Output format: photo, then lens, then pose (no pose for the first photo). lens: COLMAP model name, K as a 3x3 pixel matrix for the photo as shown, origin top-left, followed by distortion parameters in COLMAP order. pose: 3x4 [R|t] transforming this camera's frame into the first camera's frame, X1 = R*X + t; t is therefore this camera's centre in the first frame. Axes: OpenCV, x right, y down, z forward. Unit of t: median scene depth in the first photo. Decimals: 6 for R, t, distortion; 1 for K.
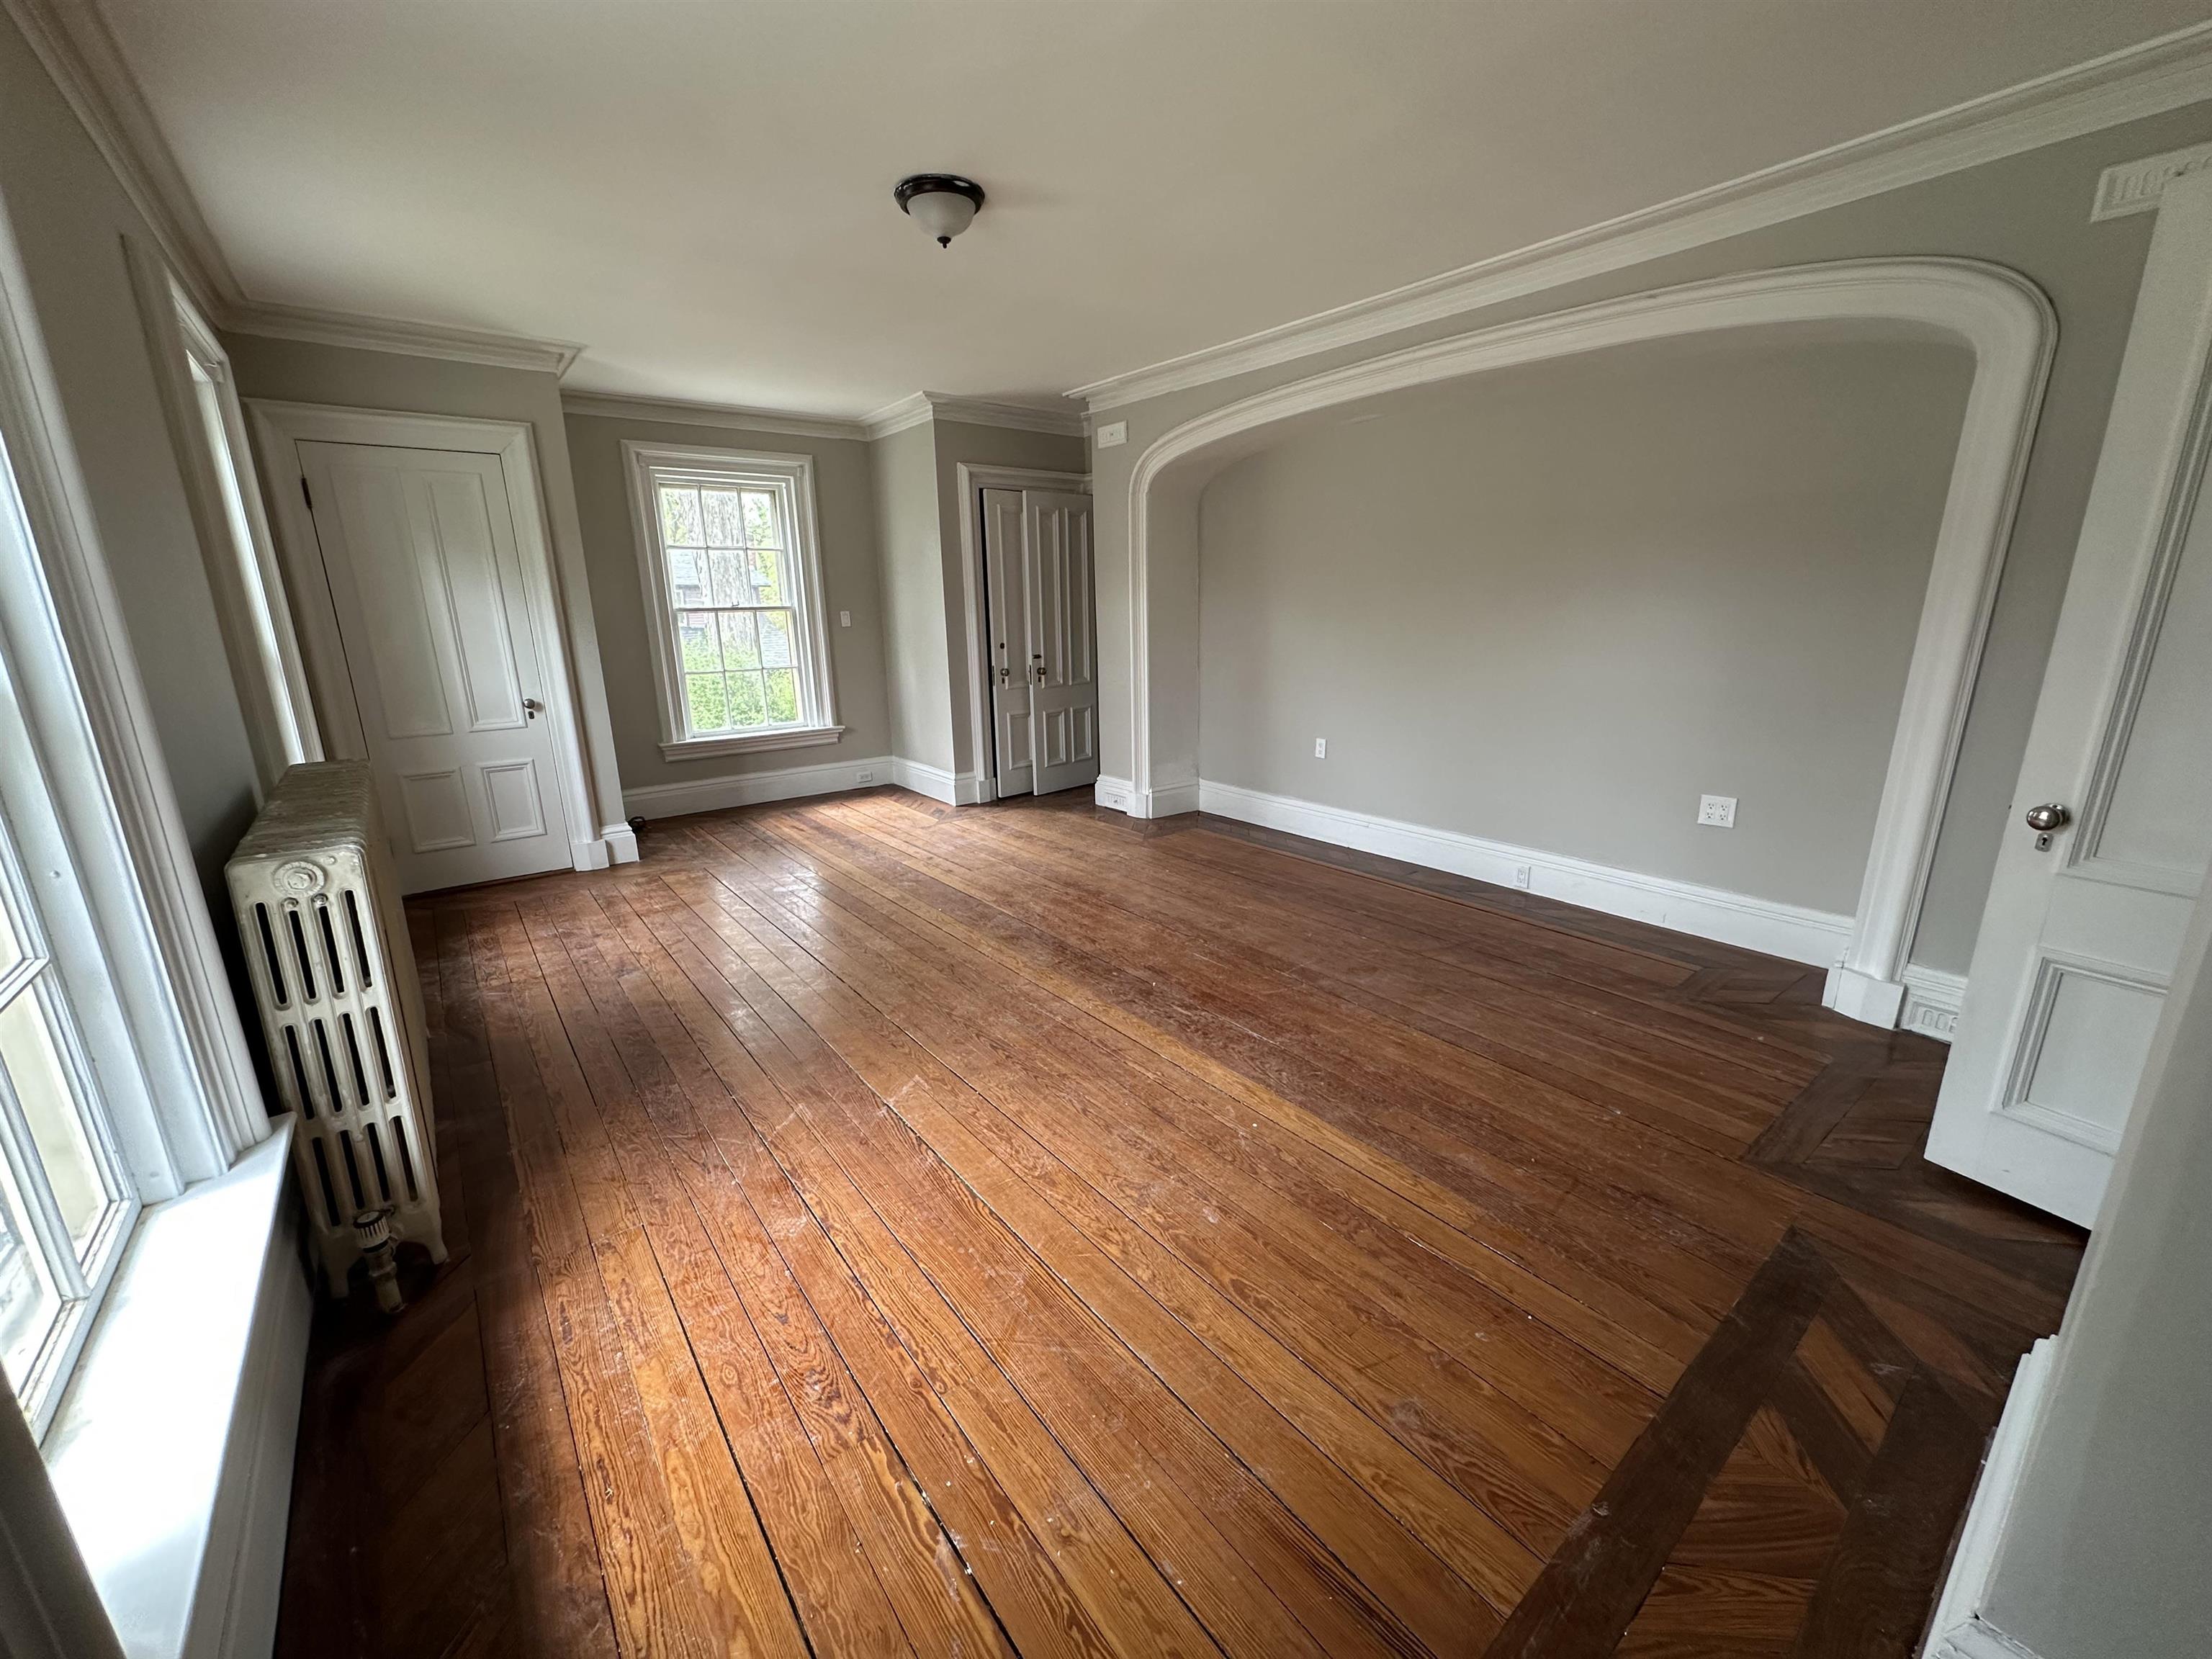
lens RADIAL K [[877.4, 0, 1105.0], [0, 877.4, 832.3], [0, 0, 1]] dist [-0.002399, 0.000353]
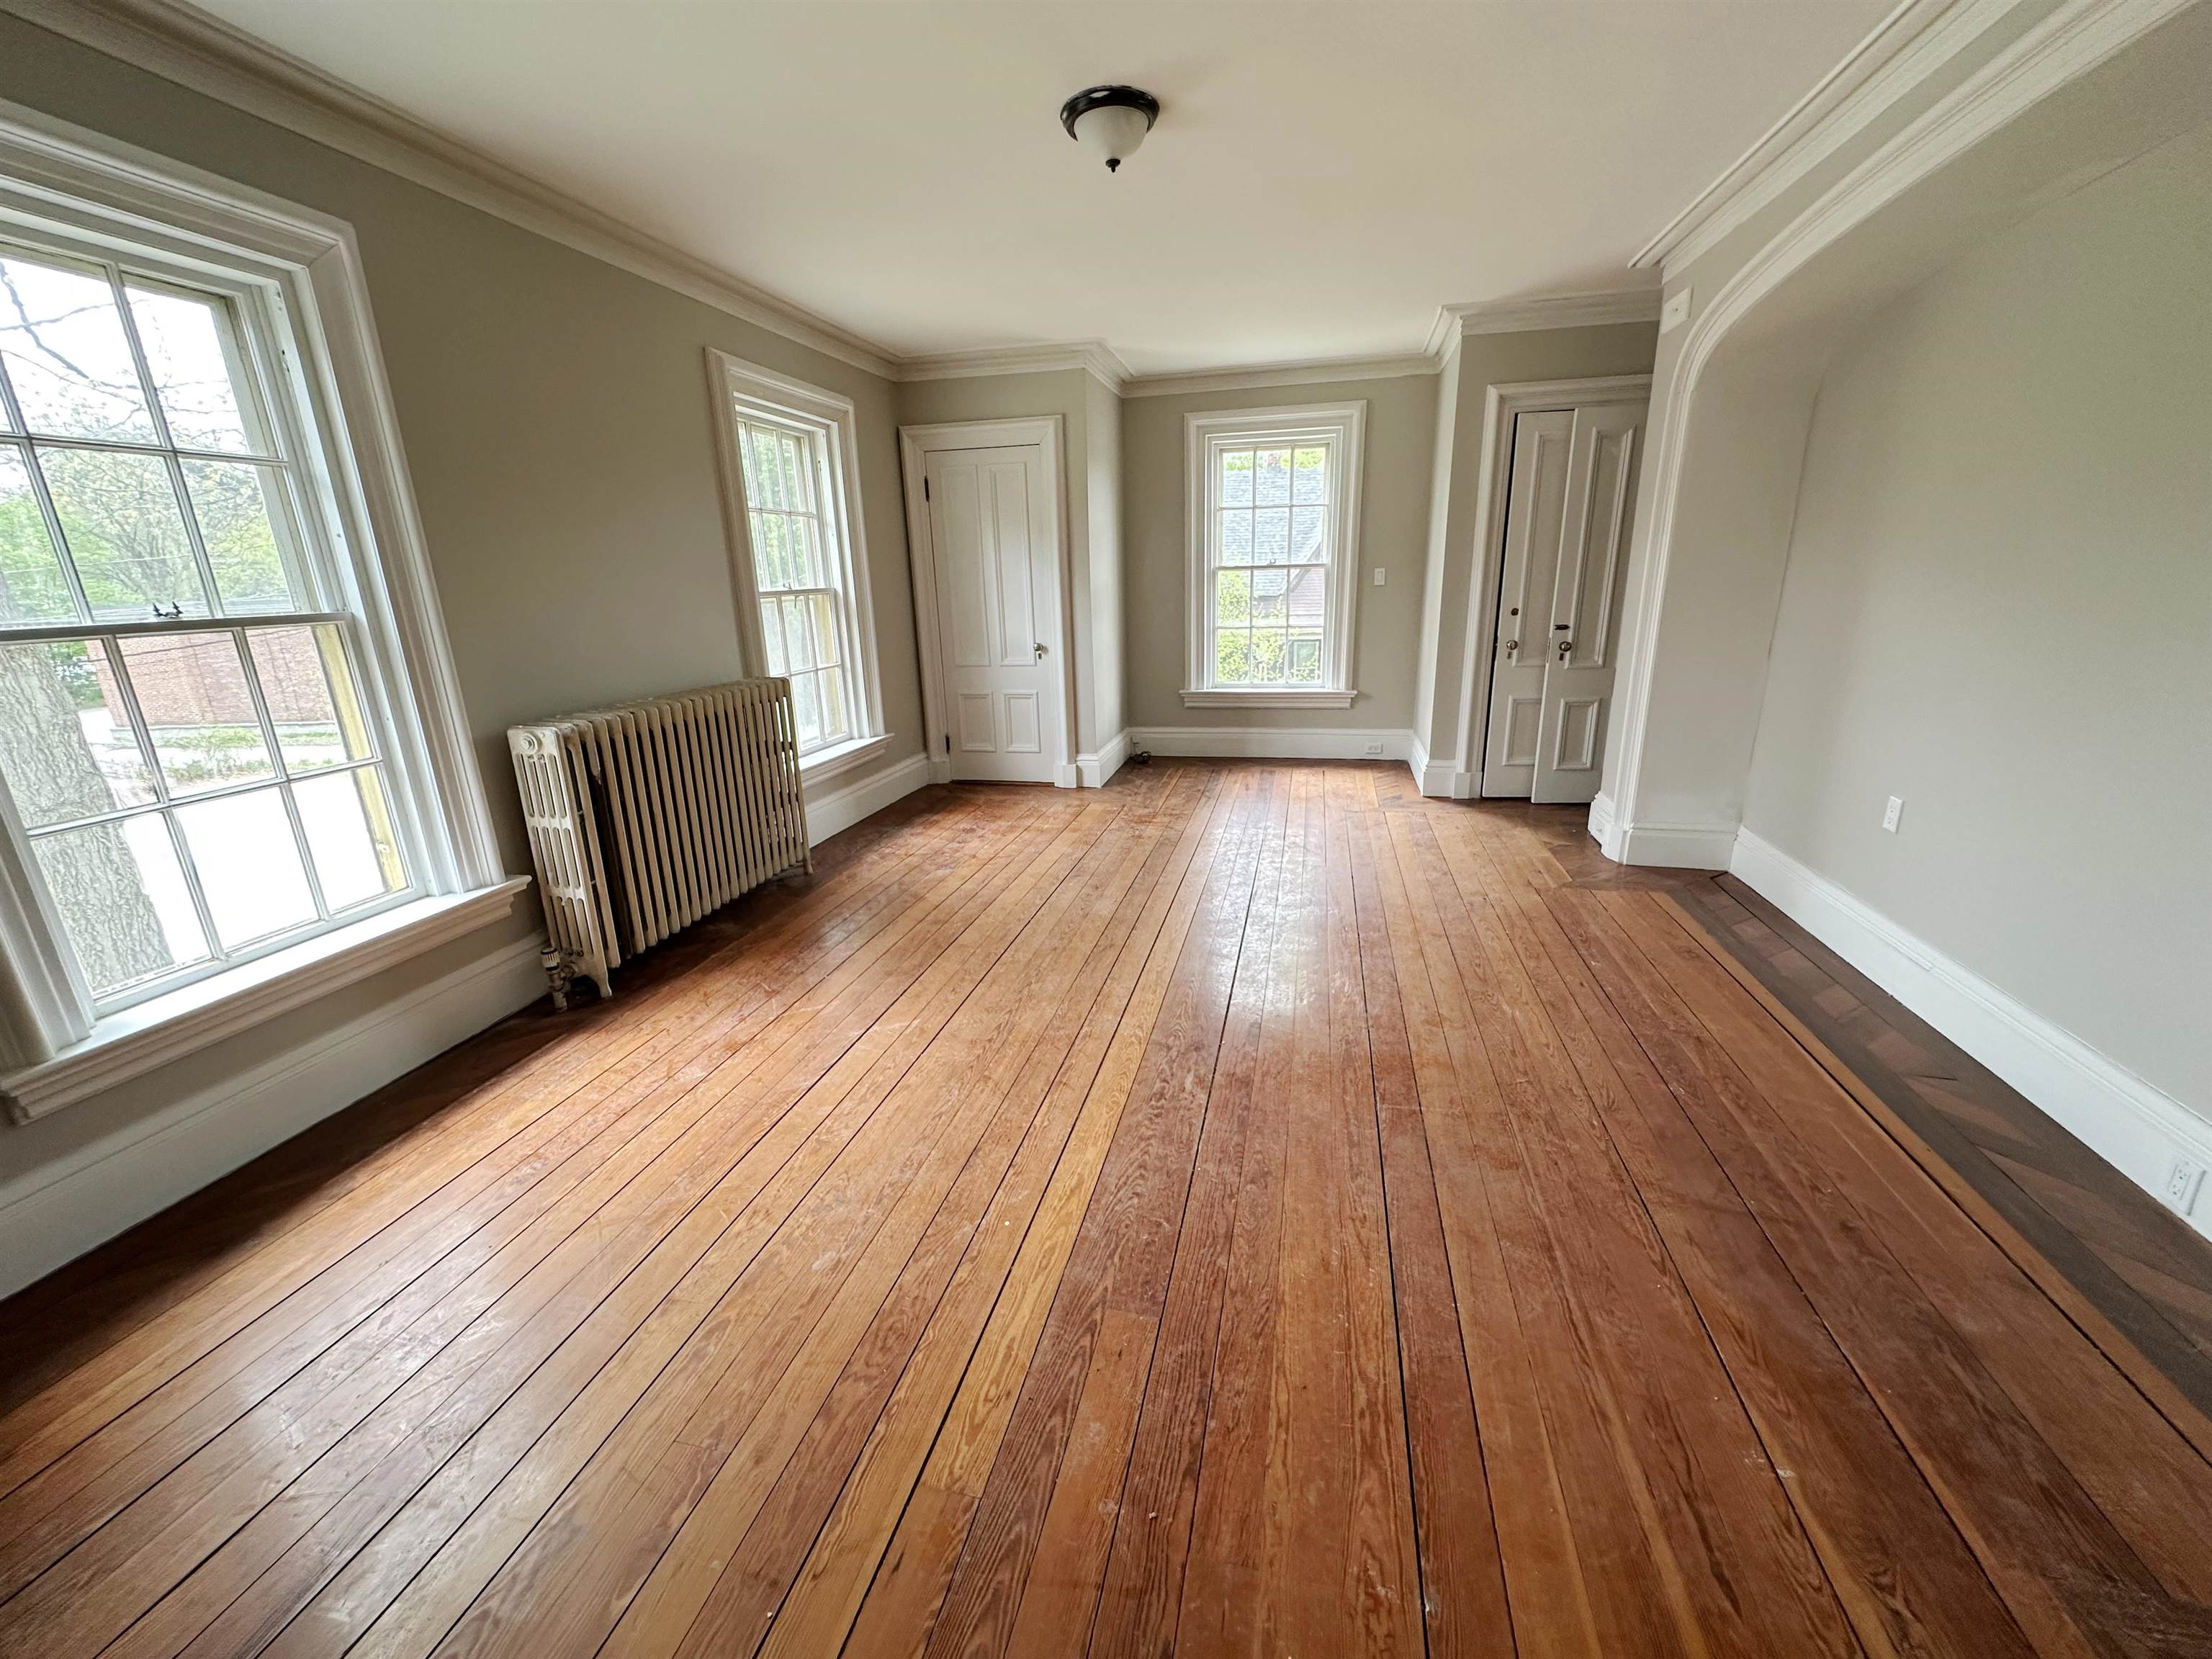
lens RADIAL K [[877.4, 0, 1105.0], [0, 877.4, 832.3], [0, 0, 1]] dist [-0.002399, 0.000353]
pose [[0.625712, 0.221391, -0.747978, 0.375931], [-0.180970, 0.973917, 0.136877, -0.073697], [0.758772, 0.049716, 0.649457, 0.258510]]
